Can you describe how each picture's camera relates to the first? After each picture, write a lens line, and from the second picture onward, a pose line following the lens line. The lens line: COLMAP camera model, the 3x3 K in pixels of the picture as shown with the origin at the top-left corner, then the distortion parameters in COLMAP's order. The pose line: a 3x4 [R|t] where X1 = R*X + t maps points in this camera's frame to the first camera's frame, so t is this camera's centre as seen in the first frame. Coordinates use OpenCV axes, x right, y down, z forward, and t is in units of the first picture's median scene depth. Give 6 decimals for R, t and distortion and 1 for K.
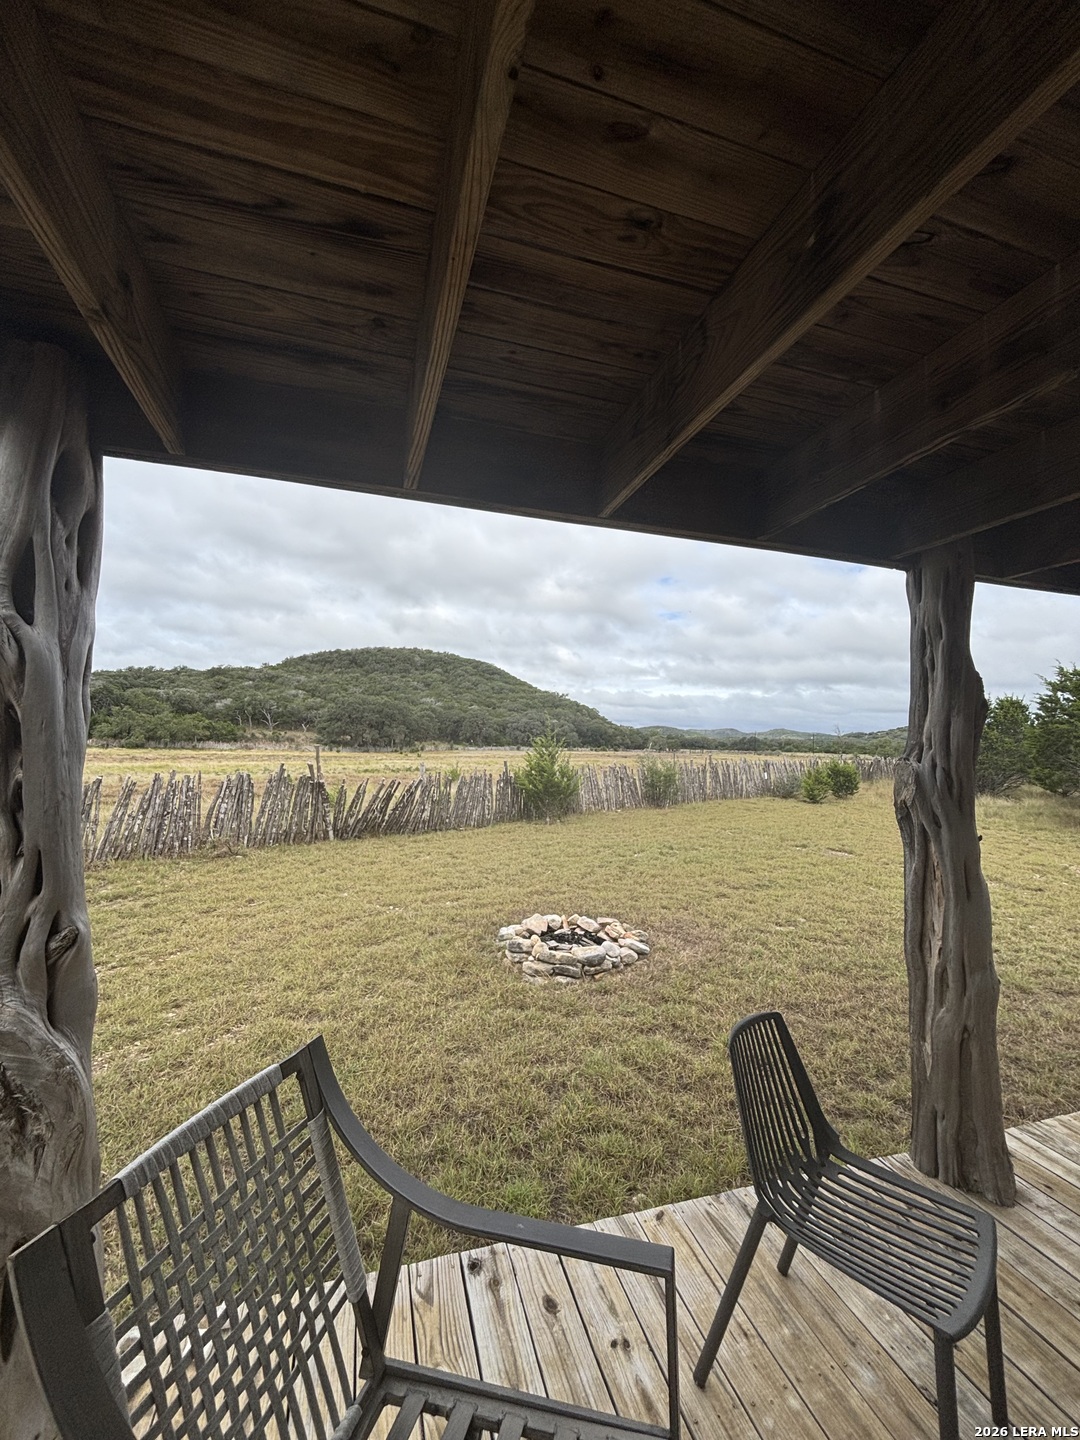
lens RADIAL K [[578.8, 0, 538.9], [0, 578.8, 721.4], [0, 0, 1]] dist [-0.000333, -0.000004]
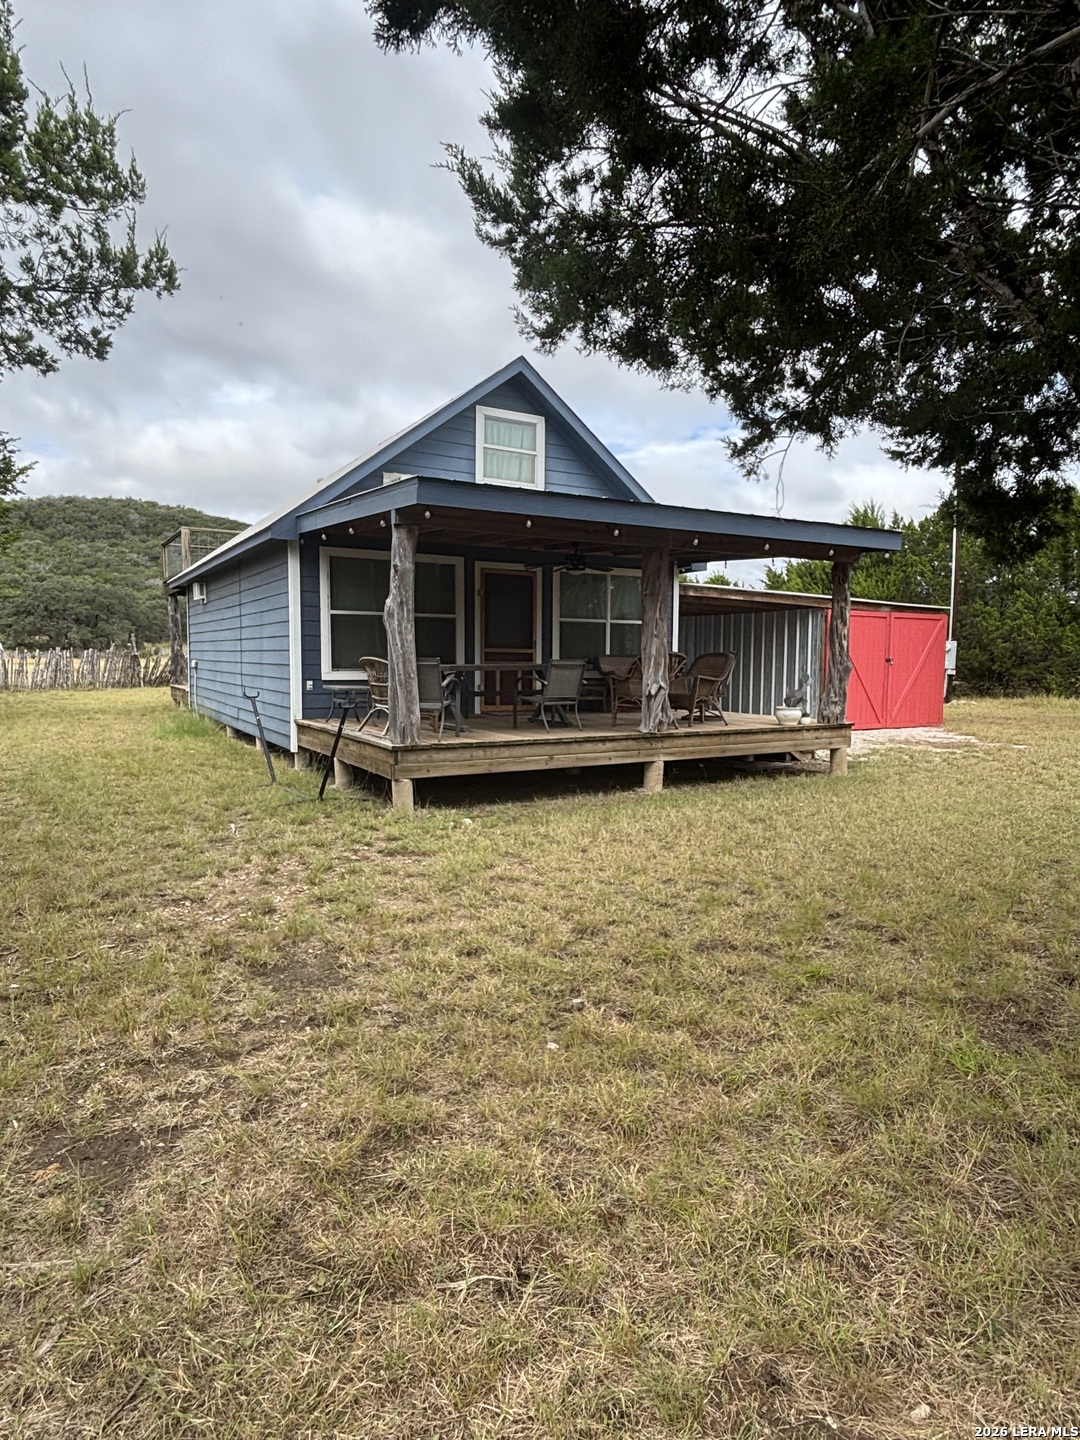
lens RADIAL K [[837.2, 0, 543.0], [0, 837.2, 715.5], [0, 0, 1]] dist [0.002162, 0.000103]
pose [[0.970955, -0.027614, 0.237662, 0.019287], [-0.001194, 0.992746, 0.120226, -0.001969], [-0.239258, -0.117017, 0.963879, -0.152591]]
